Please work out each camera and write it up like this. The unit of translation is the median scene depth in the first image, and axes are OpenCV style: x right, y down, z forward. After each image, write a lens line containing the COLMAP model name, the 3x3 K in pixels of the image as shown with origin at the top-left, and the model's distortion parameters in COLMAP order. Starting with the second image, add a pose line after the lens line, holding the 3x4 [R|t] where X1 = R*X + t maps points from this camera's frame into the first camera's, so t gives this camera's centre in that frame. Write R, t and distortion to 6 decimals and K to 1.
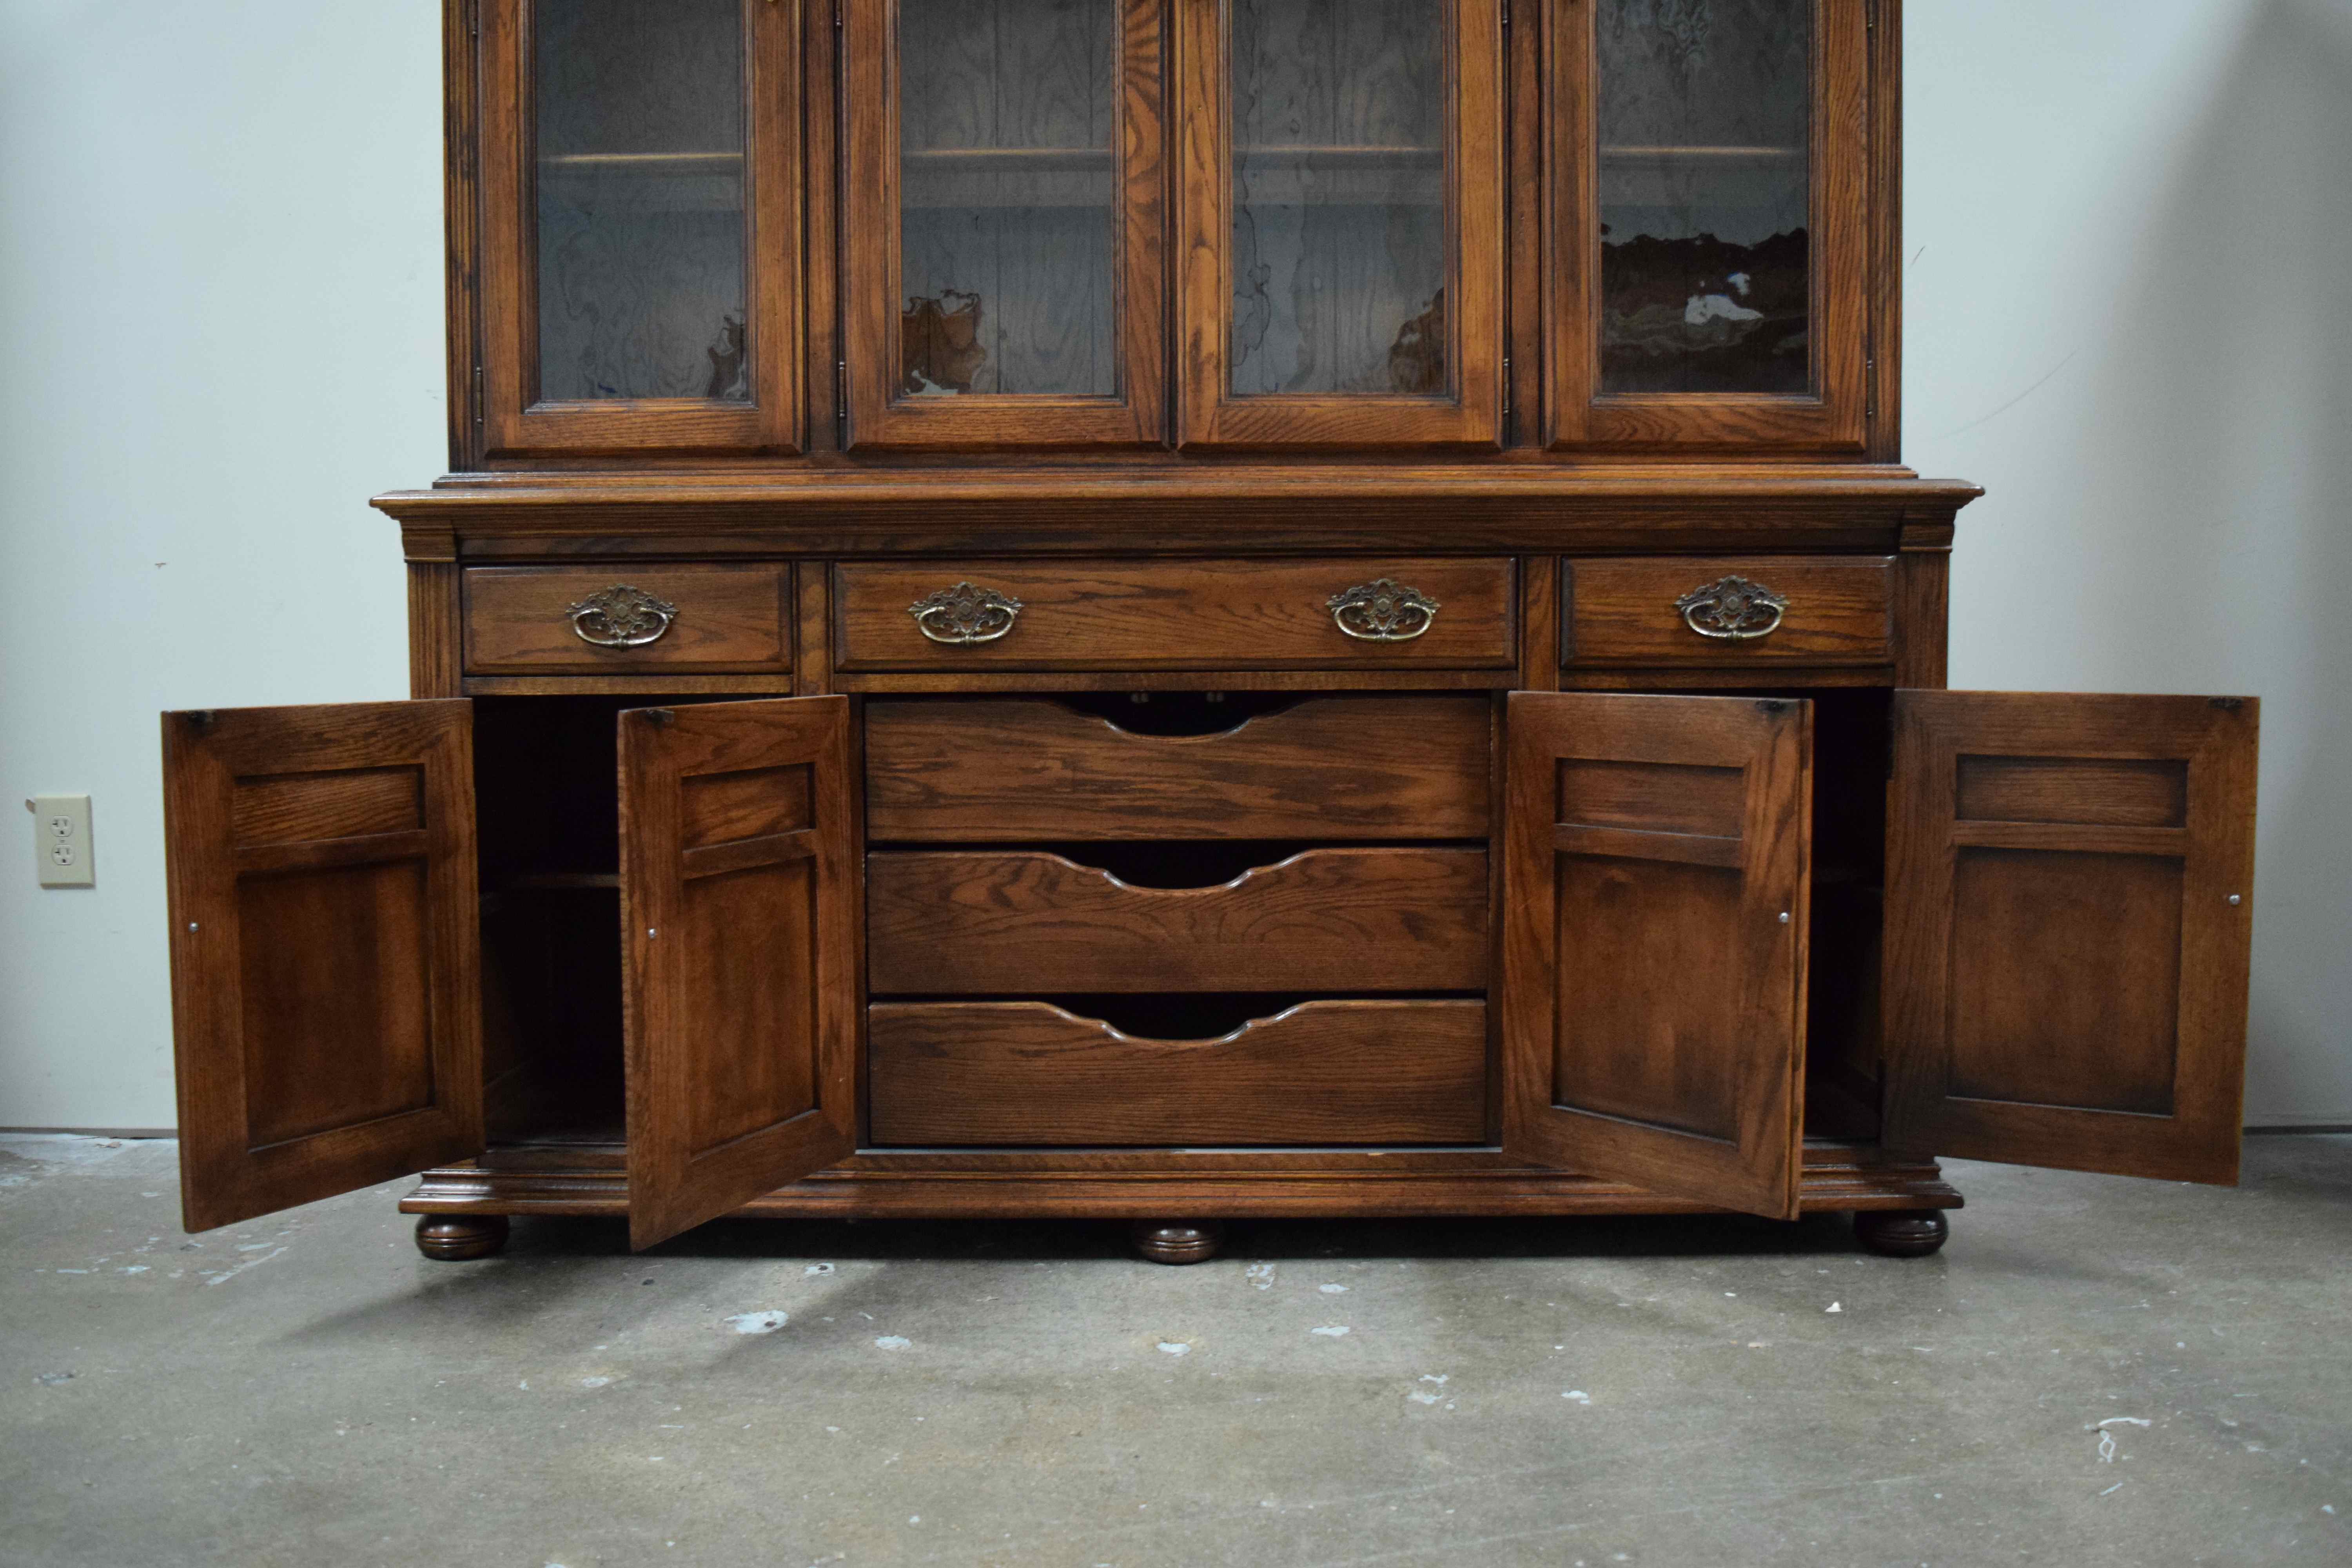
lens RADIAL K [[2007.5, 0, 1185.7], [0, 2007.5, 772.4], [0, 0, 1]] dist [-0.094255, 0.028045]
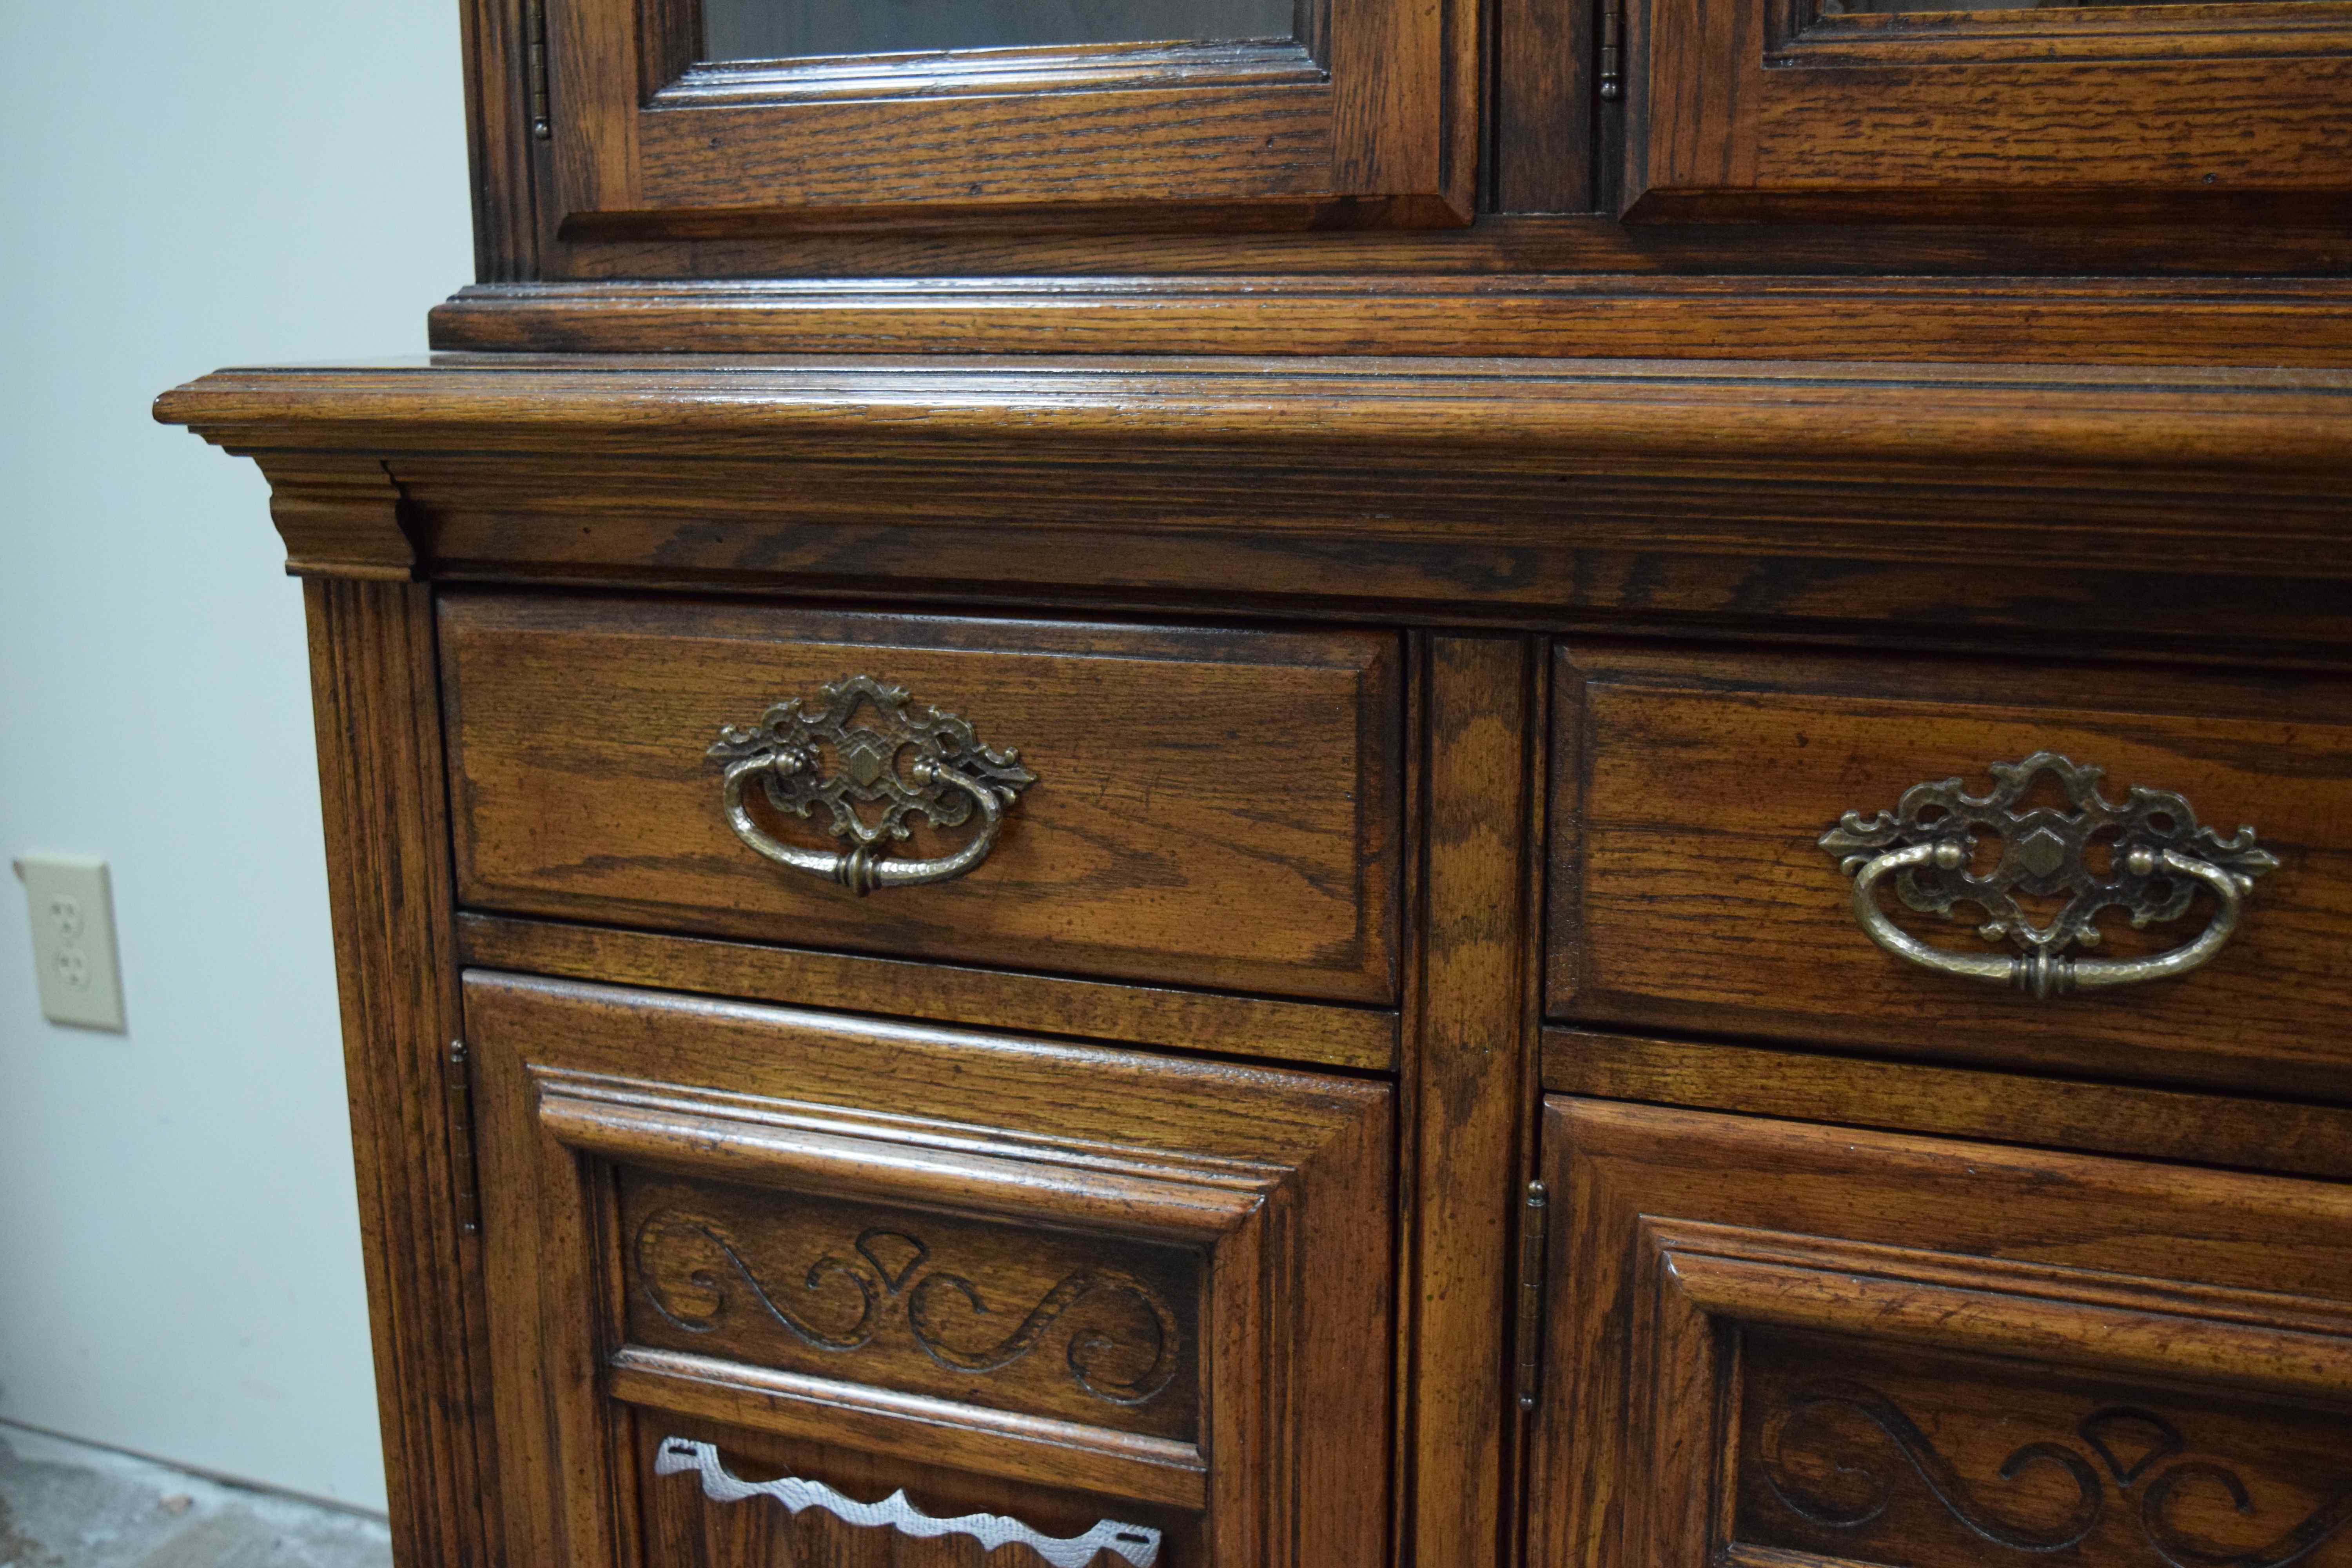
lens RADIAL K [[2352.4, 0, 1178.7], [0, 2352.4, 773.0], [0, 0, 1]] dist [-0.074462, 0.000000]
pose [[0.935904, 0.070957, -0.345035, -0.110740], [-0.020874, 0.988952, 0.146759, -0.133961], [0.351637, -0.130151, 0.927045, 0.675327]]
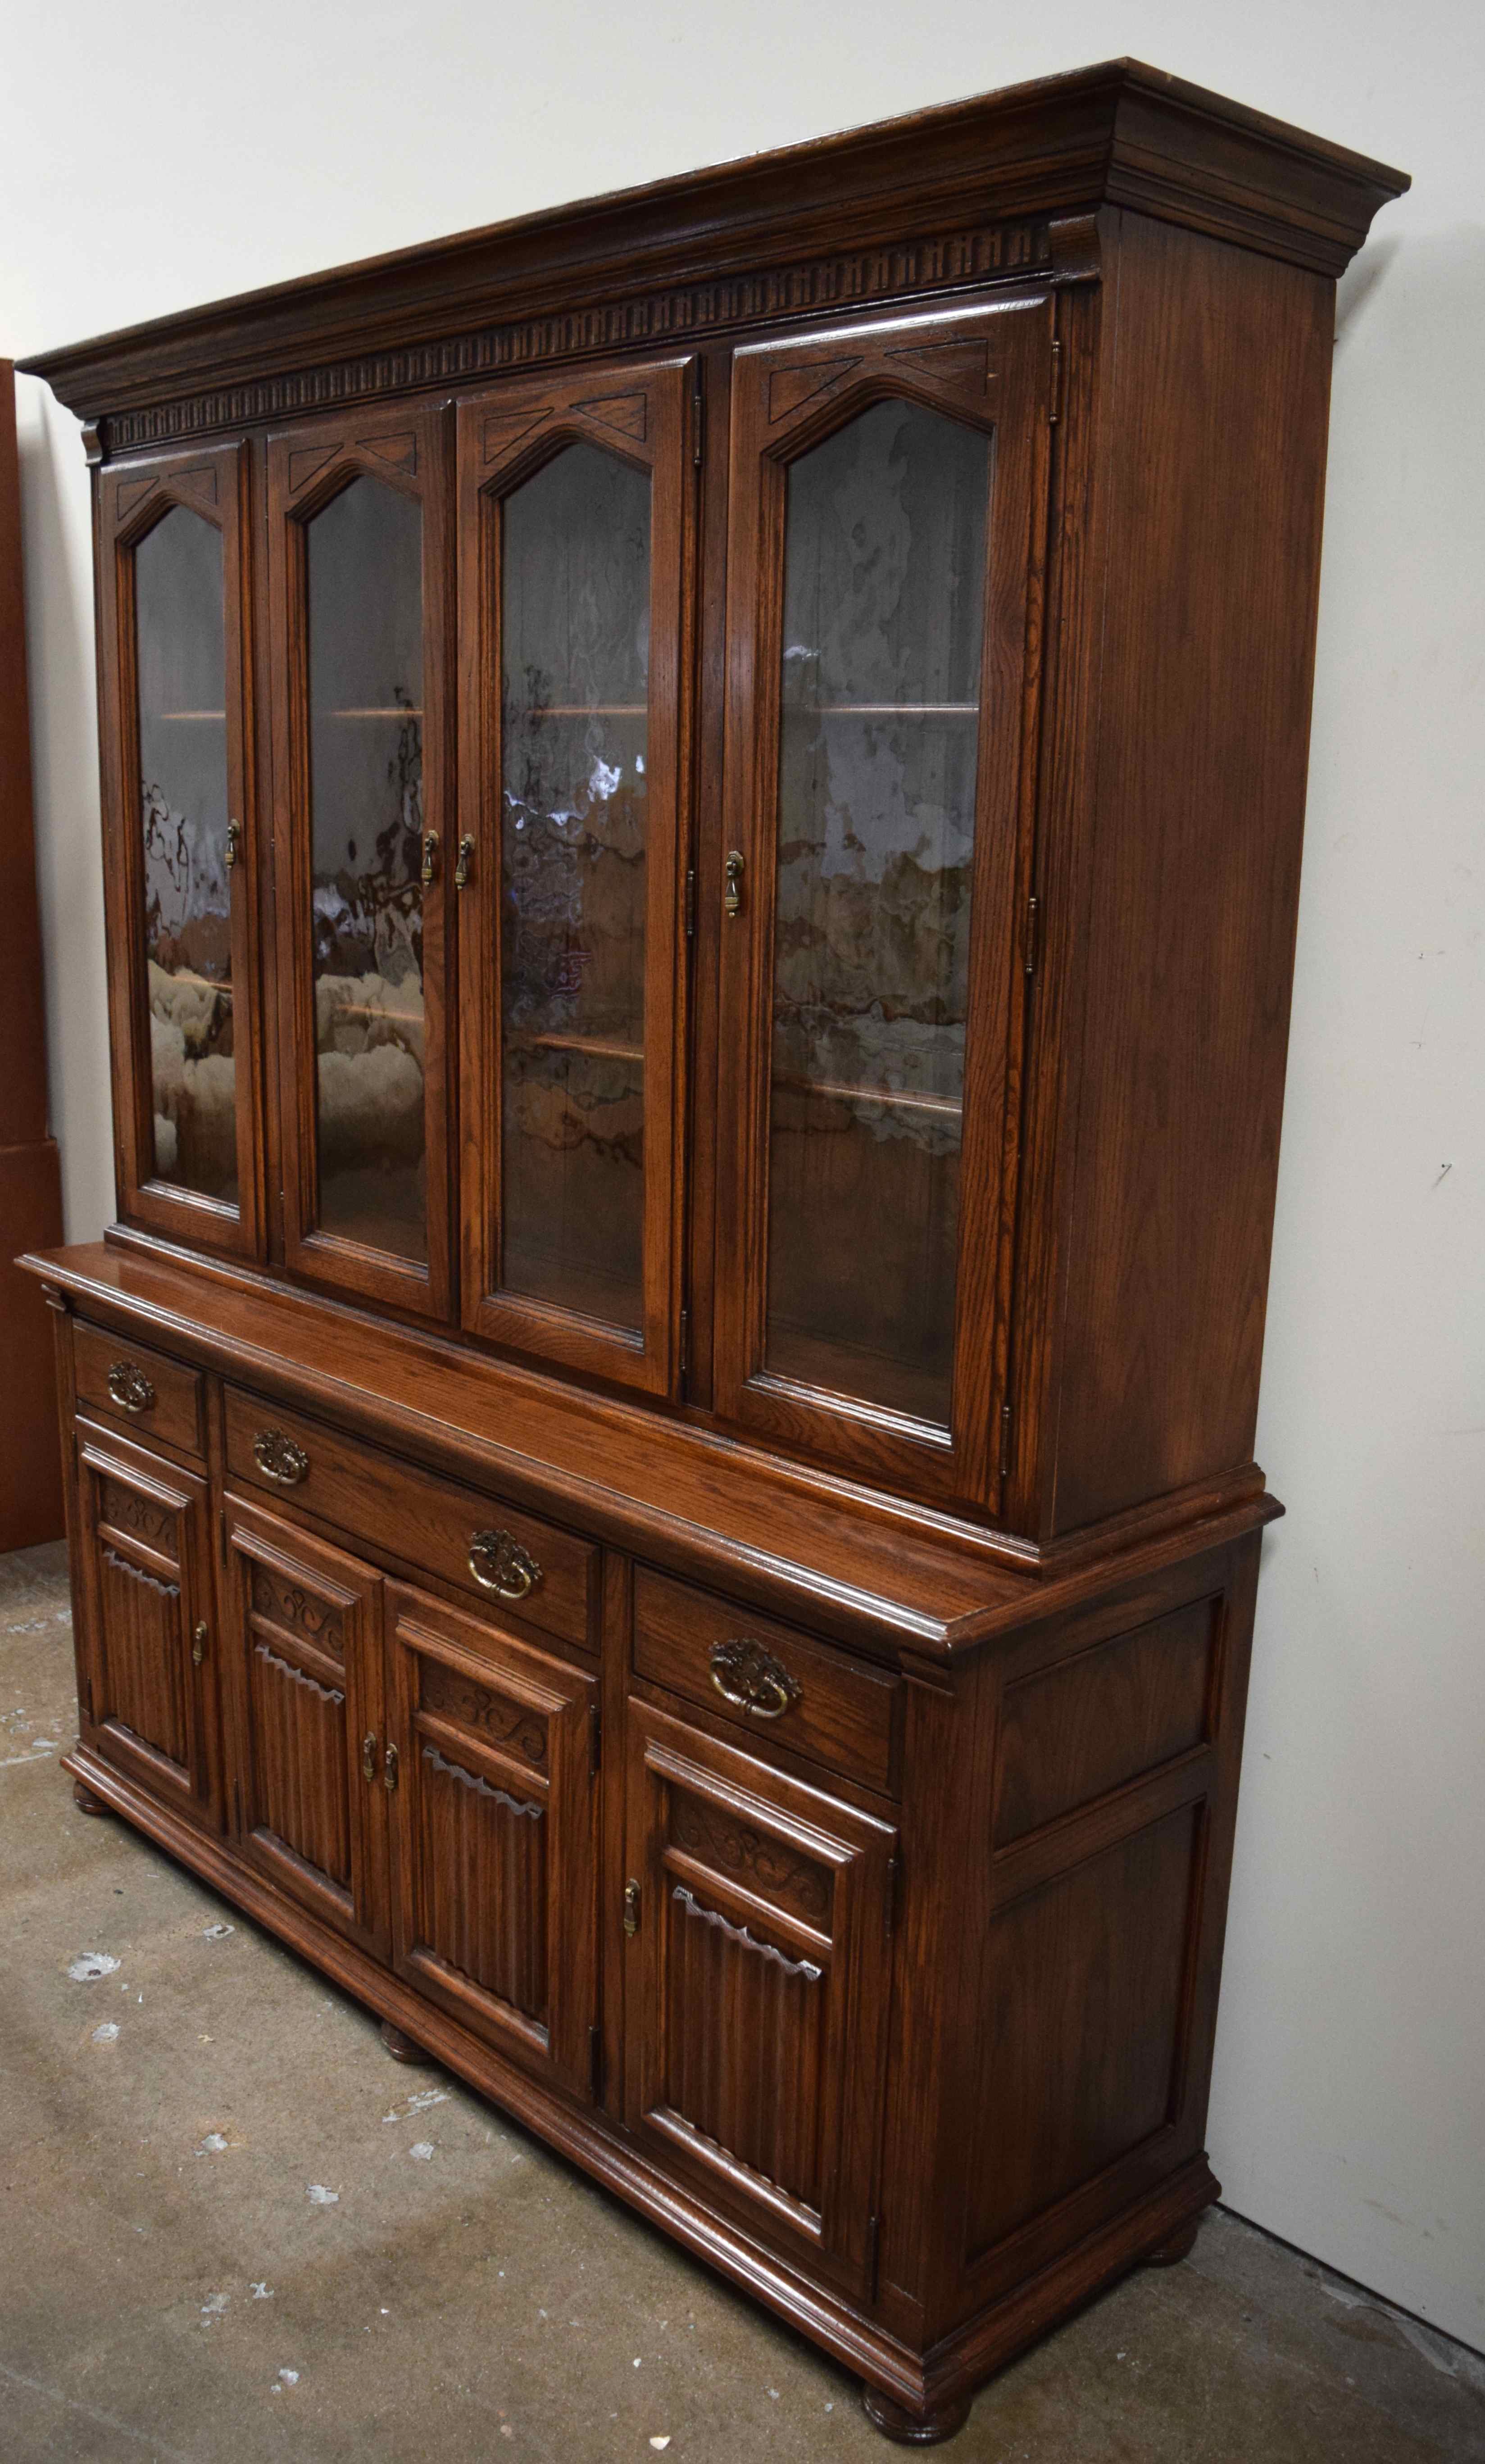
lens RADIAL K [[2102.2, 0, 742.4], [0, 2102.2, 1244.1], [0, 0, 1]] dist [-0.090163, 0.006435]
pose [[0.695113, 0.182119, -0.695450, 0.857620], [-0.075999, 0.980575, 0.180822, -0.423740], [0.714872, -0.072838, 0.695451, 0.379117]]
